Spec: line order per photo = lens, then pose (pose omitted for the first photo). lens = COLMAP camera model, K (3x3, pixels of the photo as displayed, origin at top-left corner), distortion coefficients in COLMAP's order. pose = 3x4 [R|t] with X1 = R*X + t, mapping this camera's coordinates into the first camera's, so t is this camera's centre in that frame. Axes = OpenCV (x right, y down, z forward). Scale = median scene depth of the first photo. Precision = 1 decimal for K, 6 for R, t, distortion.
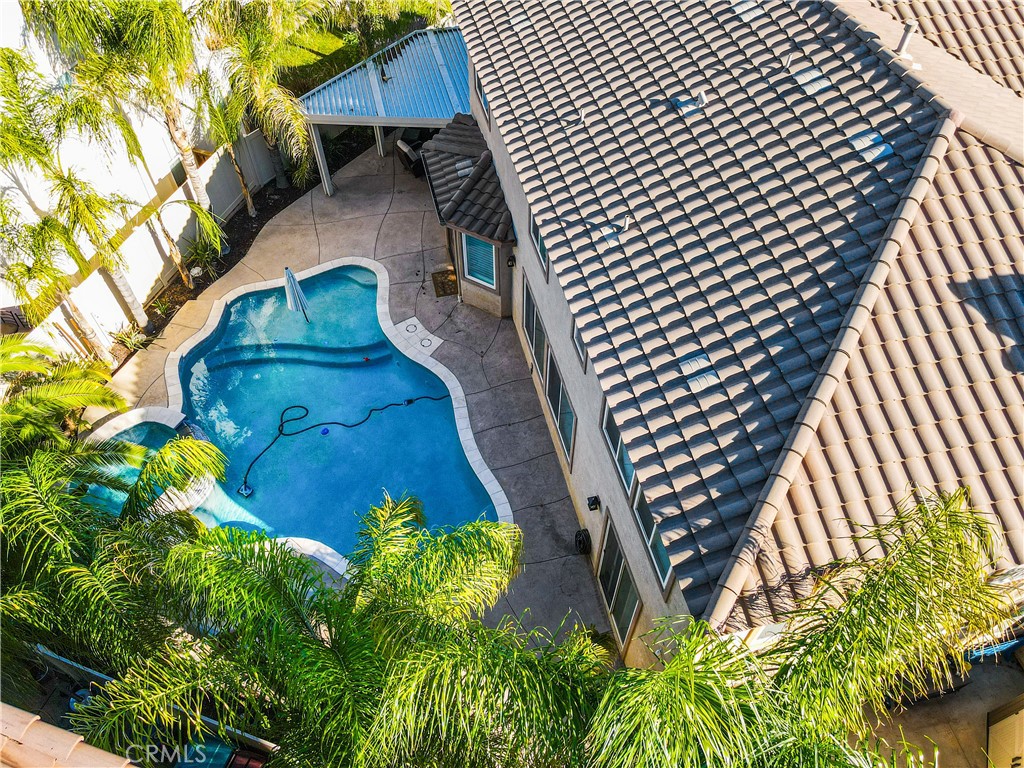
lens RADIAL K [[751.6, 0, 507.0], [0, 751.6, 377.5], [0, 0, 1]] dist [0.007043, 0.007246]
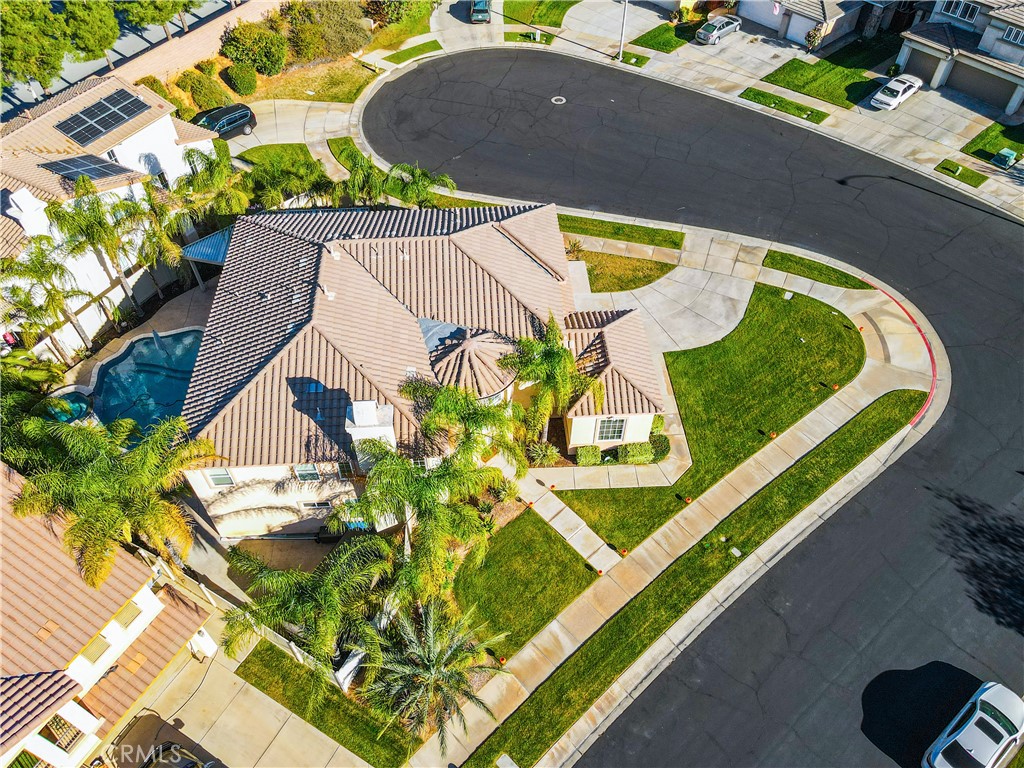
lens RADIAL K [[751.6, 0, 507.0], [0, 751.6, 377.5], [0, 0, 1]] dist [0.007043, 0.007246]
pose [[0.985746, 0.130533, -0.106142, 1.429587], [-0.134426, 0.990458, -0.030361, -0.122702], [0.101166, 0.044197, 0.993887, -1.564668]]
